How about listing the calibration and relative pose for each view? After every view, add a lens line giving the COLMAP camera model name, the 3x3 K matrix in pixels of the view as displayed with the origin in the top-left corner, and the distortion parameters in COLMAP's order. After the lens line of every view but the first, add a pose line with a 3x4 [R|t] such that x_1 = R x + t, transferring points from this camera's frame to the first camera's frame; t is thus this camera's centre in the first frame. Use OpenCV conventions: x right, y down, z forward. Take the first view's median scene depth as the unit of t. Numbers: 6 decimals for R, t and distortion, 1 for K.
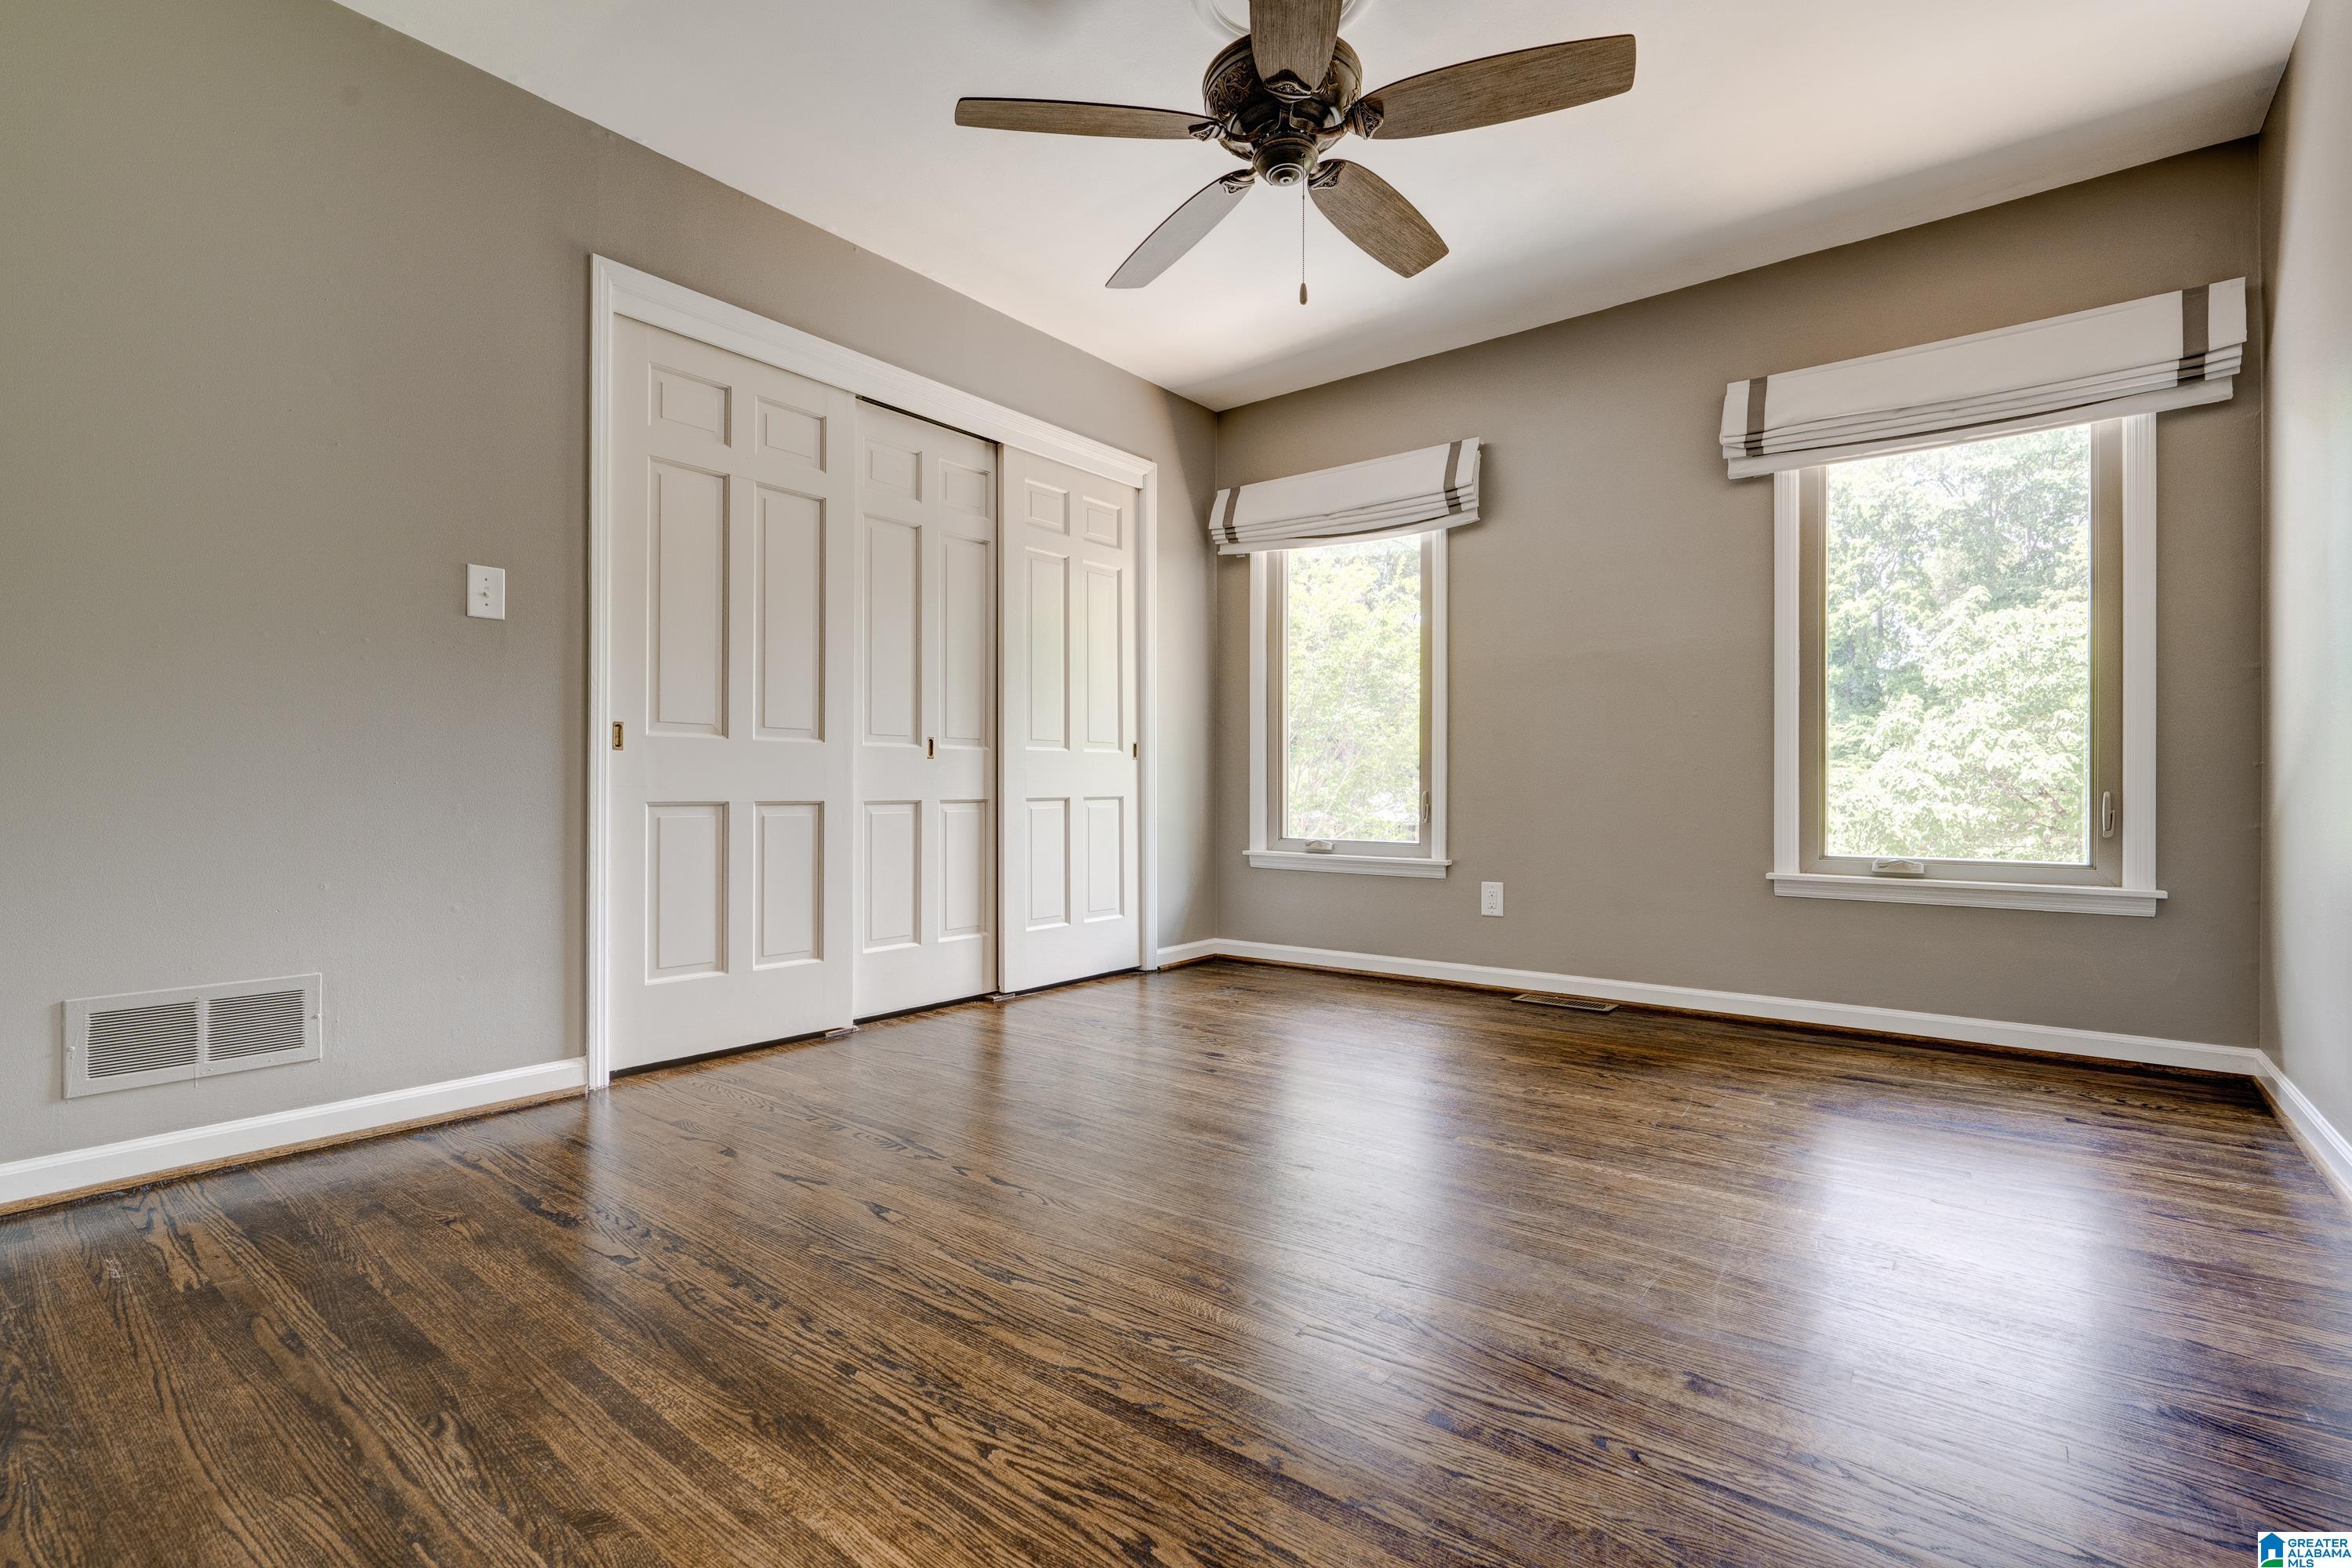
lens RADIAL K [[1071.2, 0, 1168.1], [0, 1071.2, 781.7], [0, 0, 1]] dist [-0.008215, 0.003238]
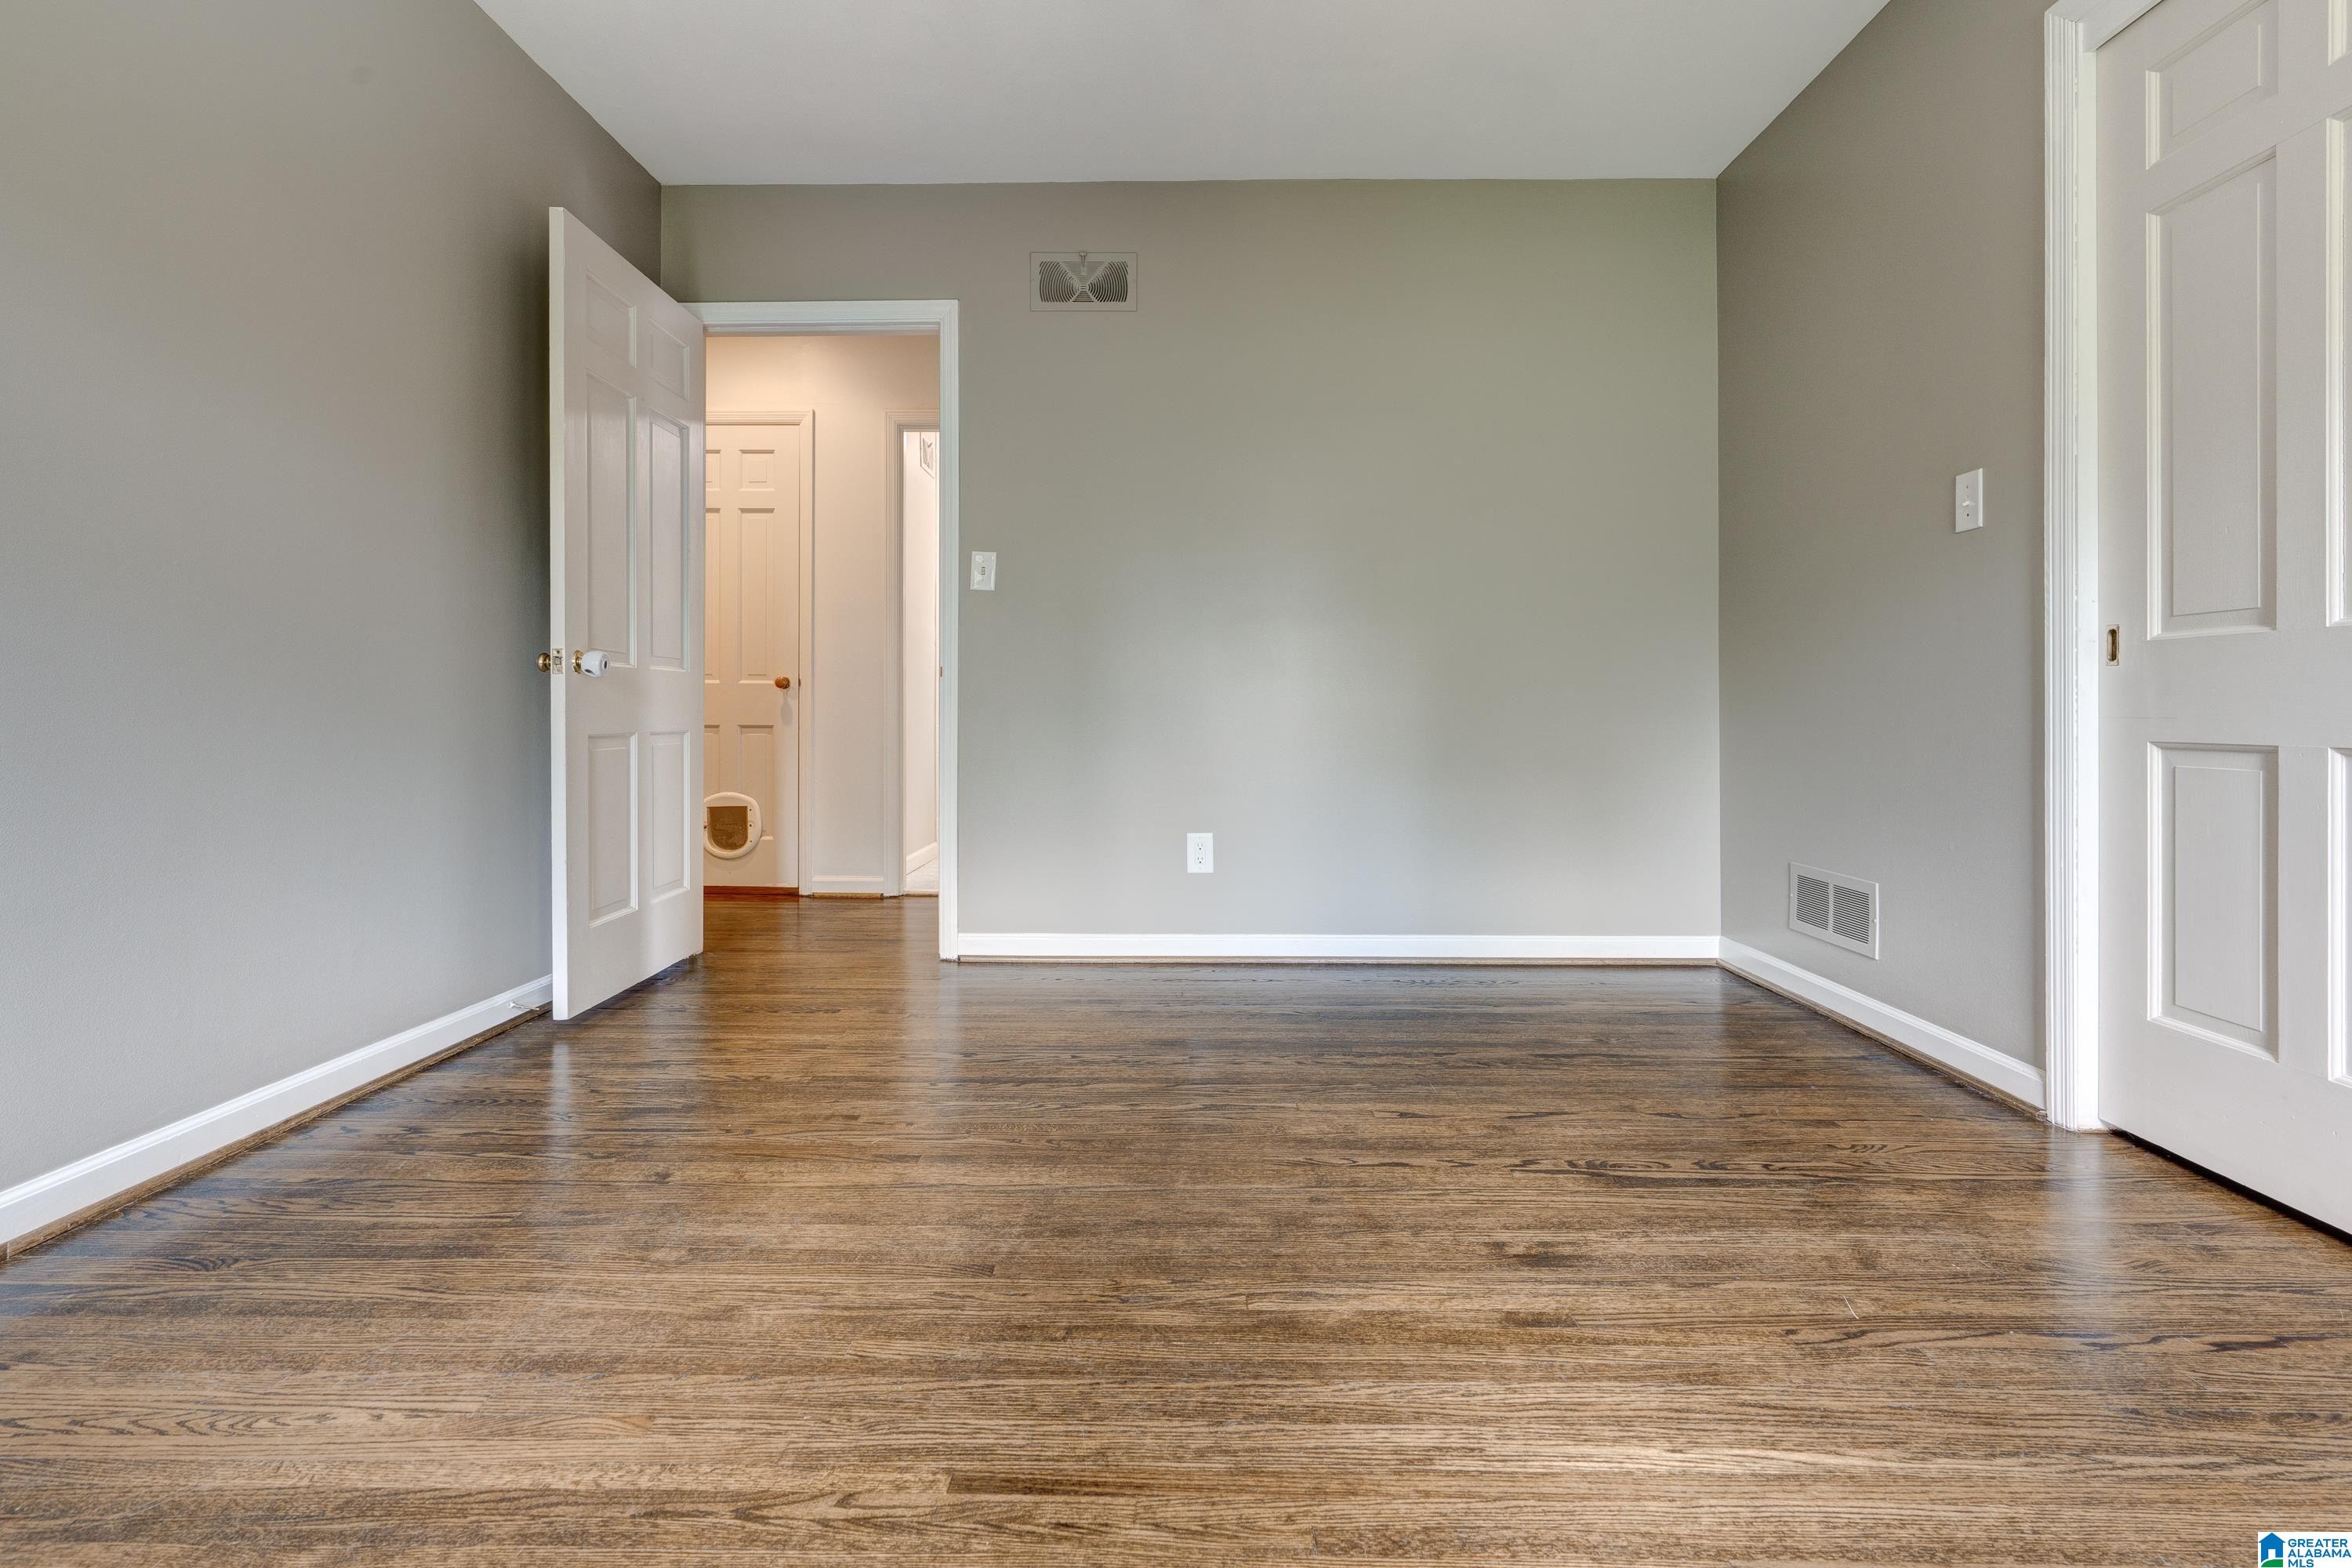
lens RADIAL K [[1071.2, 0, 1195.5], [0, 1071.2, 715.5], [0, 0, 1]] dist [-0.008215, 0.003238]
pose [[-0.784540, -0.001457, -0.620076, 0.428766], [0.004280, 0.999961, -0.007765, 0.006694], [0.620063, -0.008746, -0.784503, 1.311288]]
